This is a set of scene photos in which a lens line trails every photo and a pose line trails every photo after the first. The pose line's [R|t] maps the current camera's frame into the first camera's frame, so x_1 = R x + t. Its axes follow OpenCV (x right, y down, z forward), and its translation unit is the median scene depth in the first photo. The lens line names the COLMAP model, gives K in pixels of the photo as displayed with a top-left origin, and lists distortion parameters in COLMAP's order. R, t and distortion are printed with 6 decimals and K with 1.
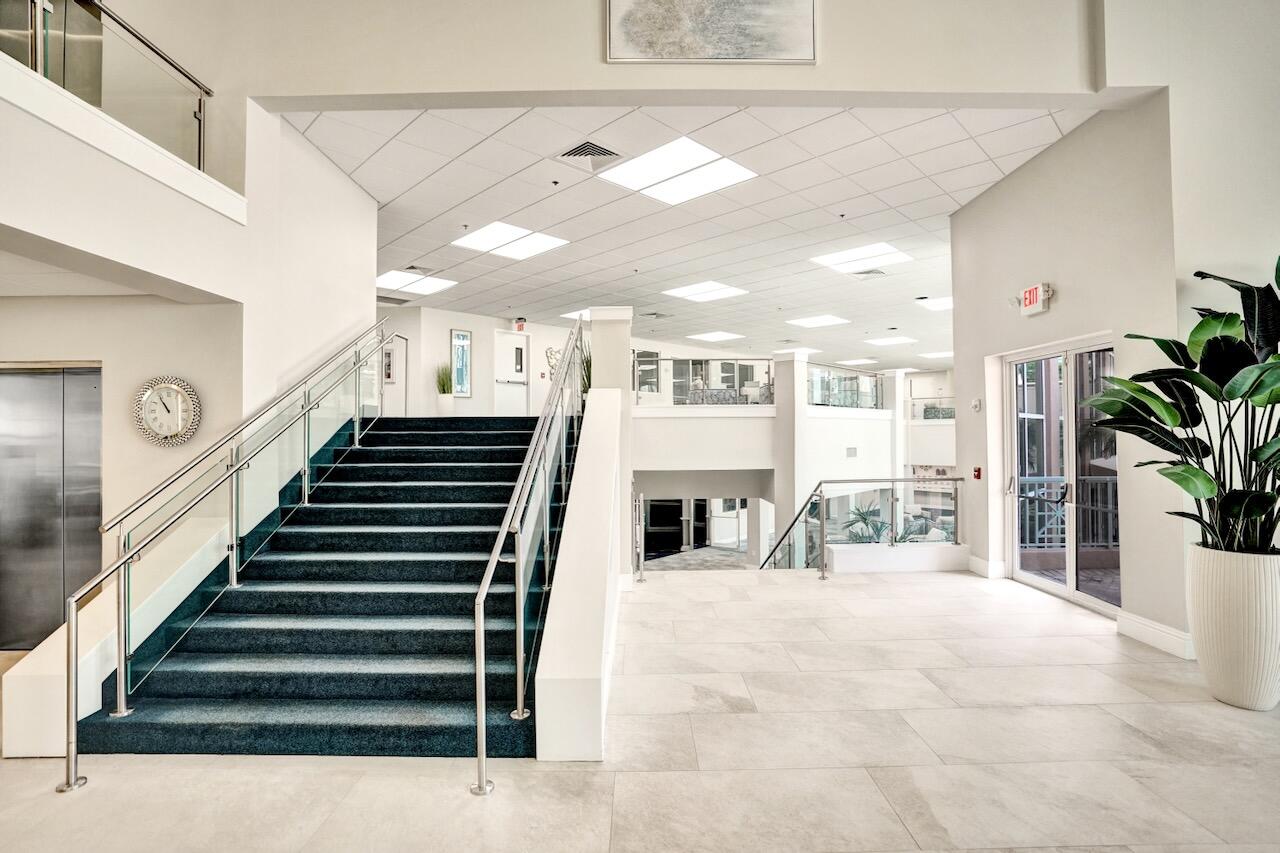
lens RADIAL K [[618.3, 0, 641.3], [0, 618.3, 424.4], [0, 0, 1]] dist [-0.020369, 0.000092]
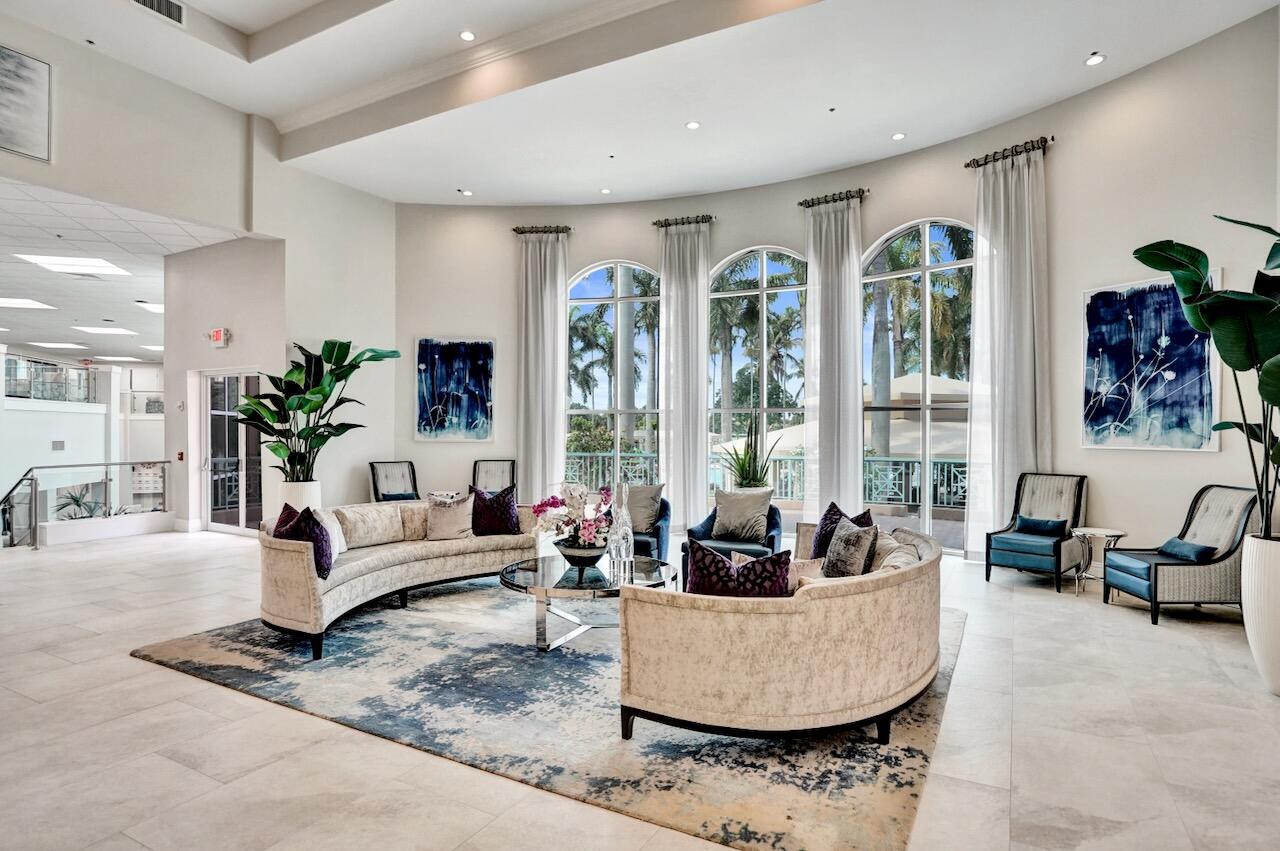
lens RADIAL K [[672.9, 0, 645.4], [0, 672.9, 436.9], [0, 0, 1]] dist [-0.016681, 0.000571]
pose [[0.482548, -0.001027, 0.875869, -0.243546], [-0.020042, 0.999725, 0.012214, -0.001279], [-0.875640, -0.023448, 0.482395, -0.597681]]
